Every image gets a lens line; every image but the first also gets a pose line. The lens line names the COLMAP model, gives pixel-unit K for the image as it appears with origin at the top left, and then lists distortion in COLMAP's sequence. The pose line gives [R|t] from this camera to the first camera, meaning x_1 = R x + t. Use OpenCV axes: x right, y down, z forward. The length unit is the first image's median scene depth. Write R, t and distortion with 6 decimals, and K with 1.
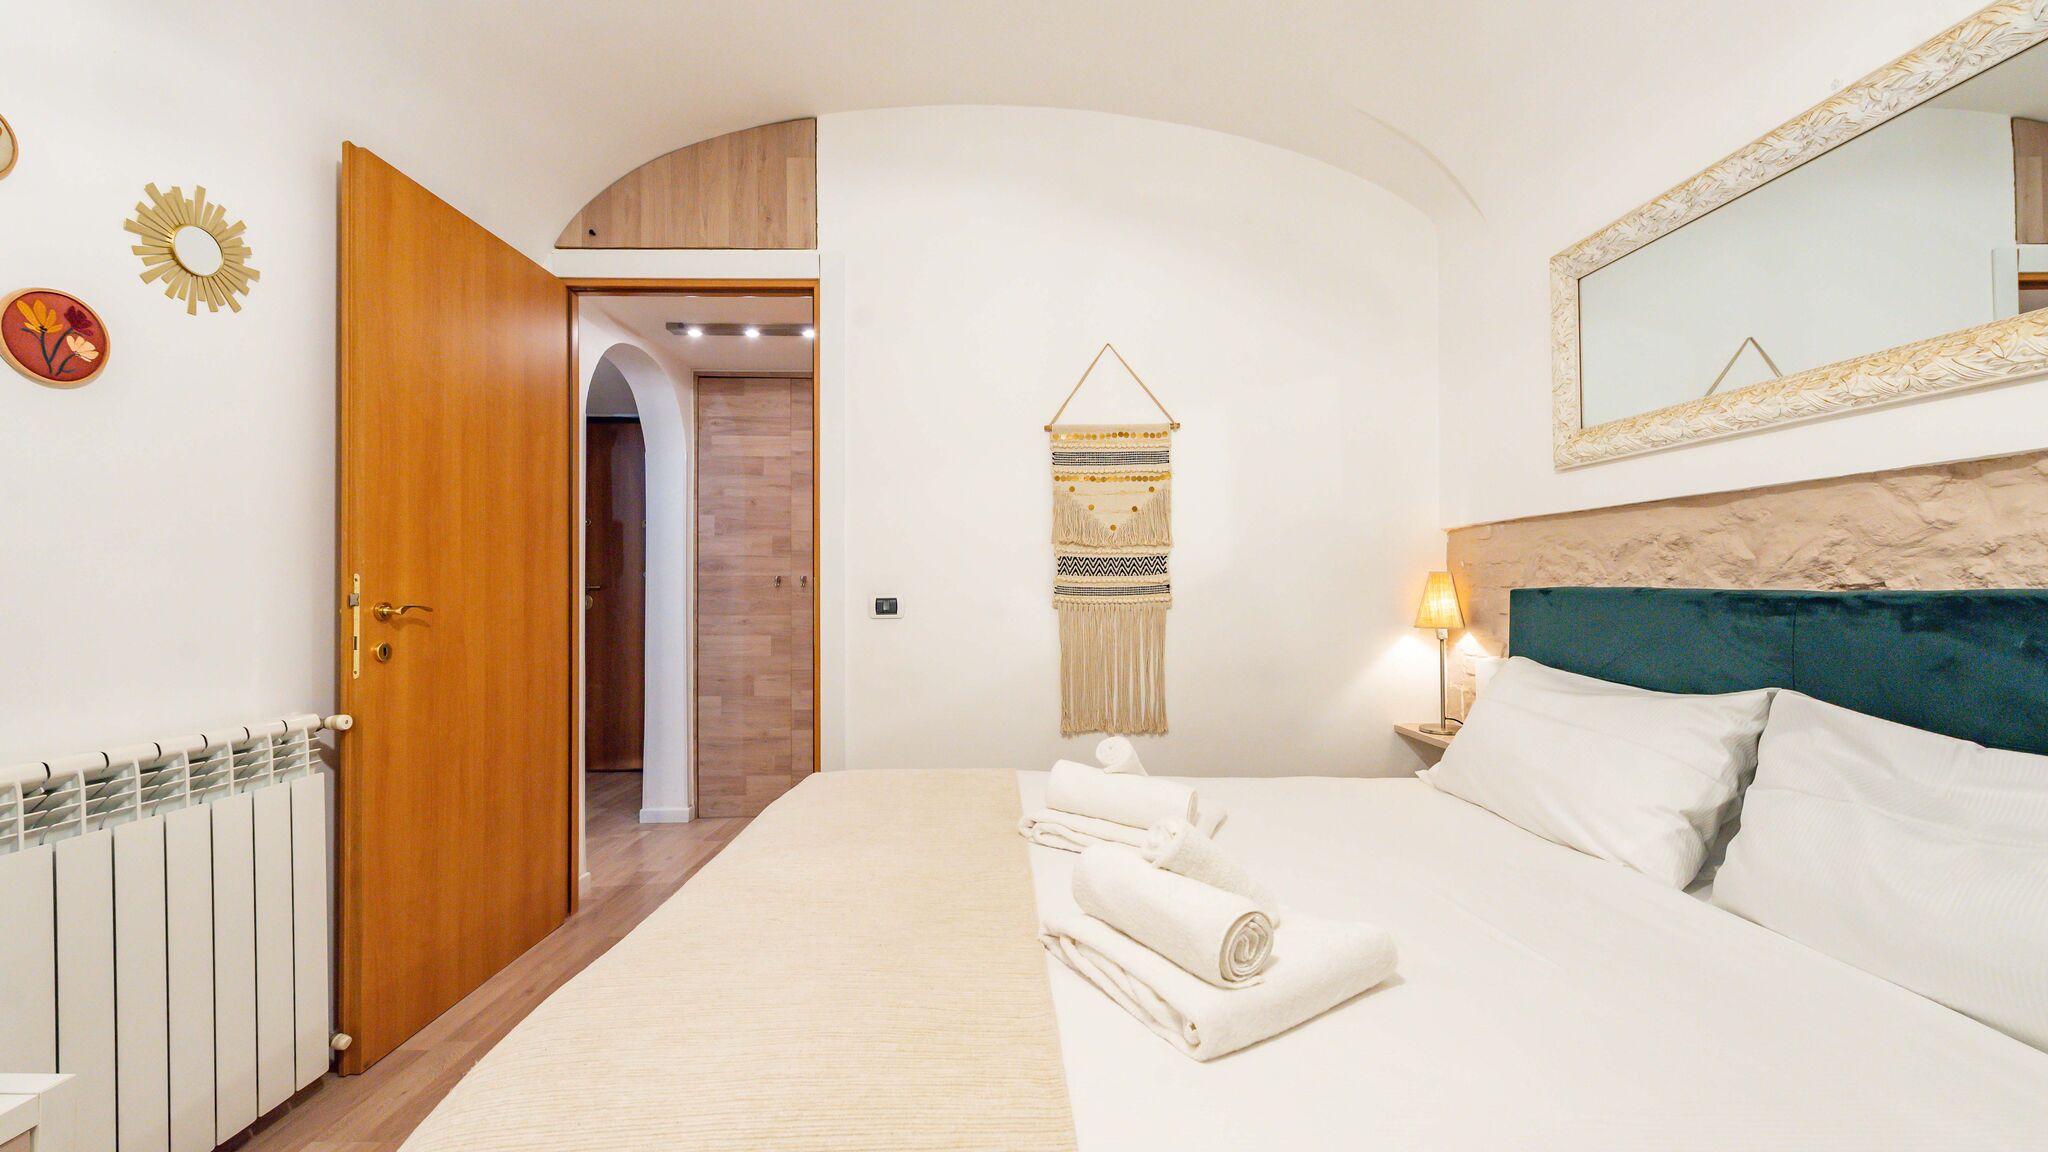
lens RADIAL K [[800.4, 0, 1016.9], [0, 800.4, 579.6], [0, 0, 1]] dist [0.013316, -0.005293]
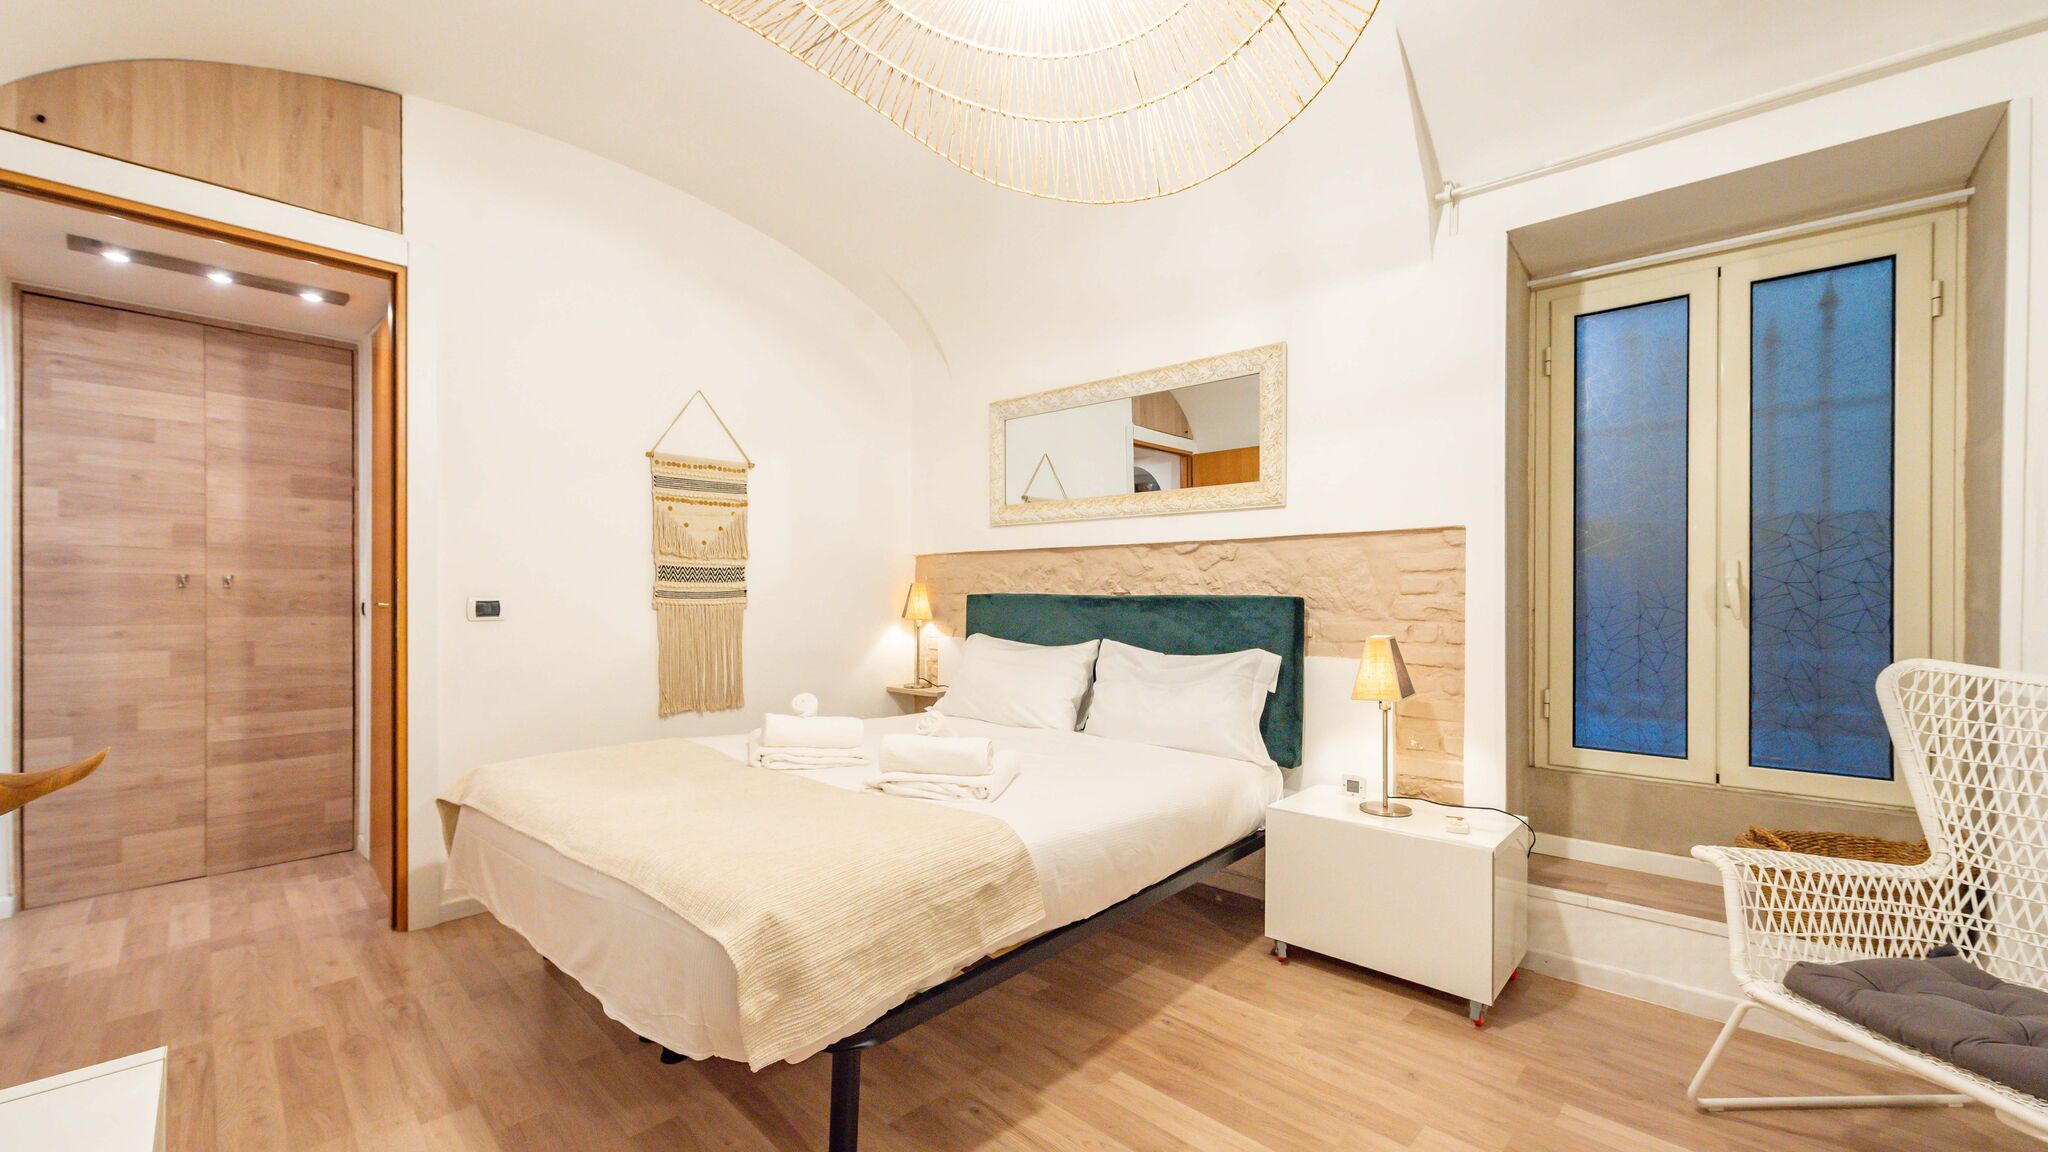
lens RADIAL K [[805.1, 0, 1022.8], [0, 805.1, 595.7], [0, 0, 1]] dist [-0.000268, -0.000284]
pose [[0.687967, 0.004340, 0.725729, -0.435962], [-0.012073, 0.999912, 0.005465, 0.002989], [-0.725642, -0.012521, 0.687959, -0.197200]]
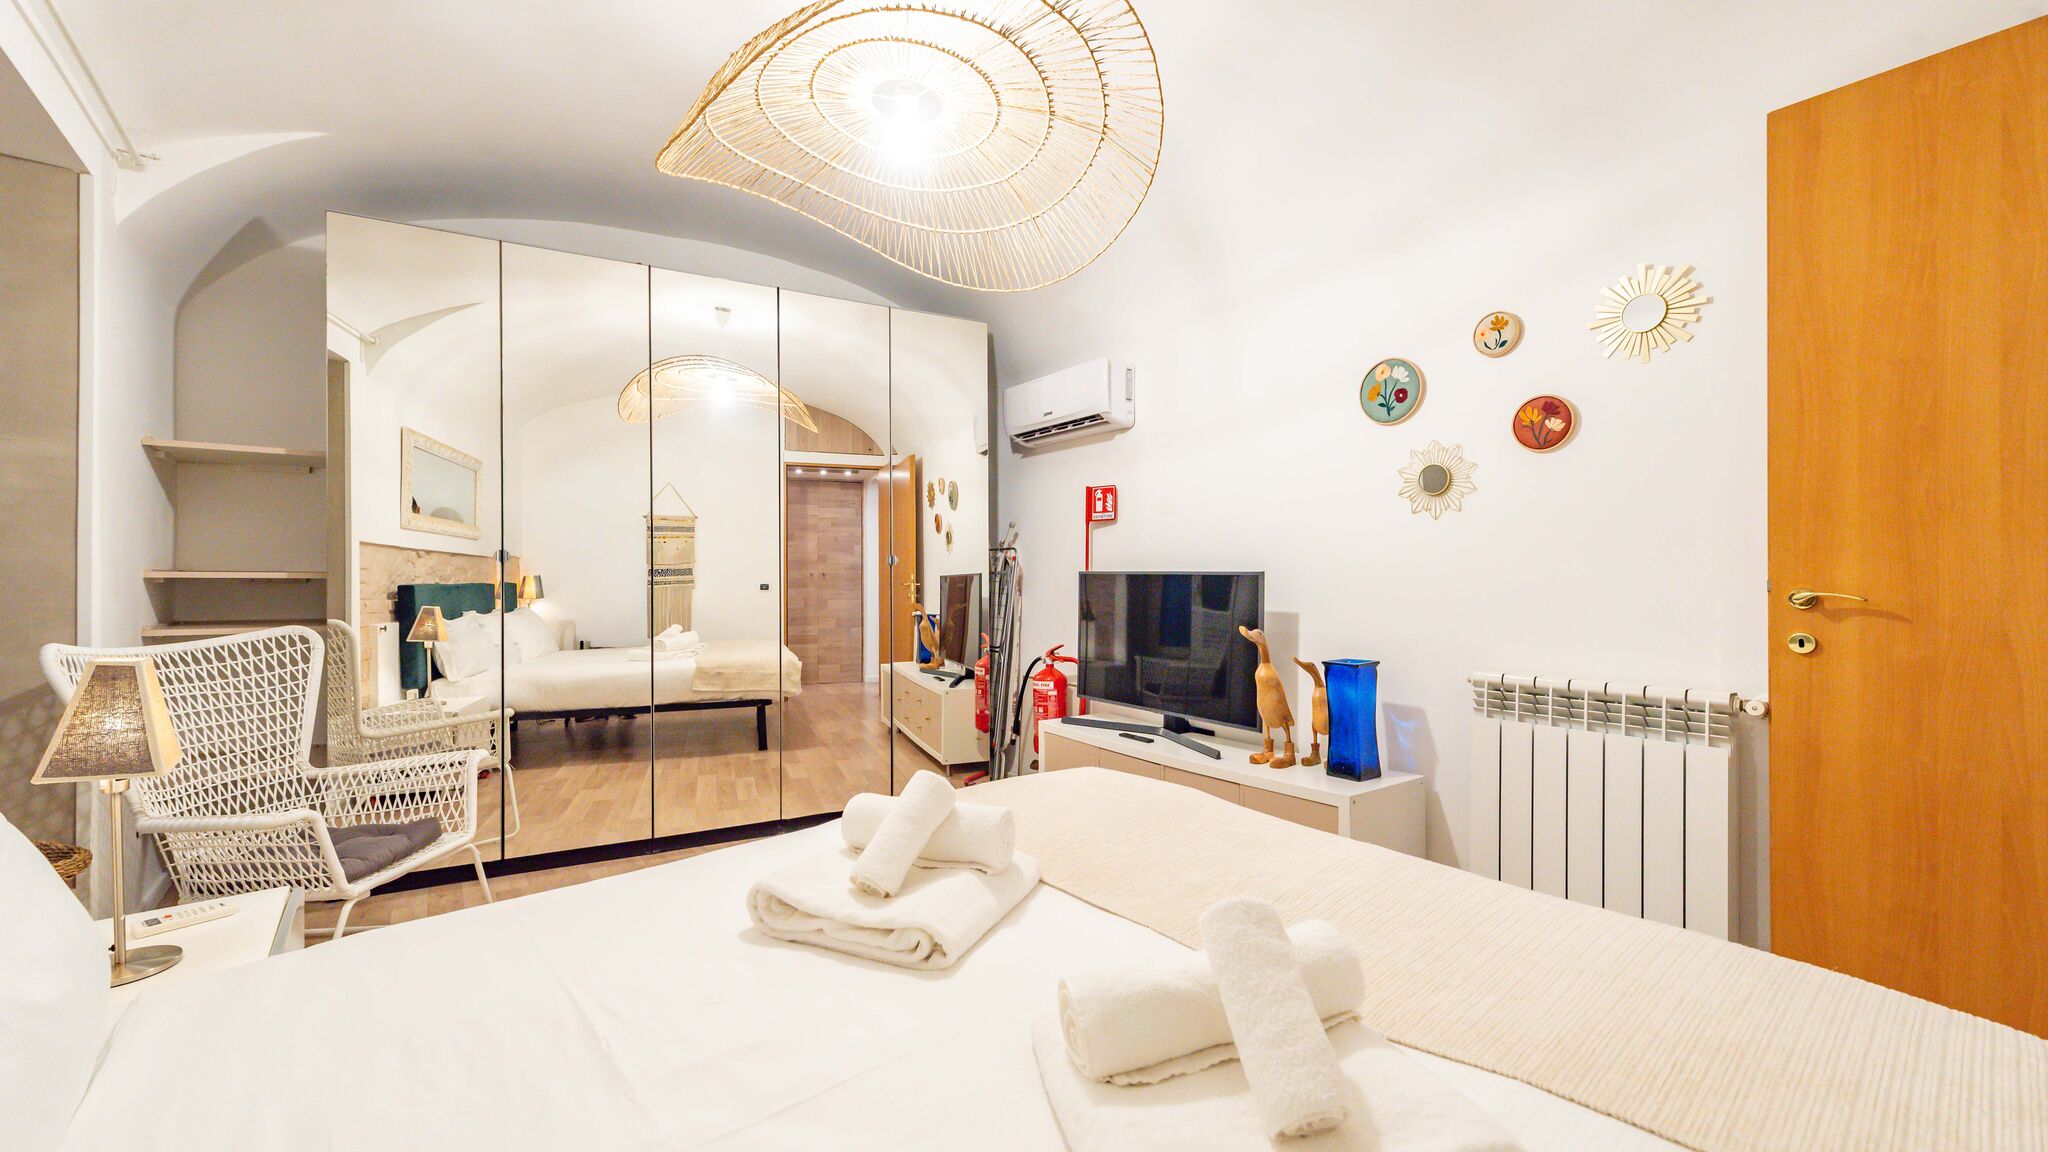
lens RADIAL K [[800.4, 0, 1016.9], [0, 800.4, 579.6], [0, 0, 1]] dist [0.013316, -0.005293]
pose [[-0.802089, 0.007231, -0.597160, 0.331158], [0.014193, 0.999875, -0.006956, 0.007829], [0.597036, -0.014055, -0.802092, 0.844675]]
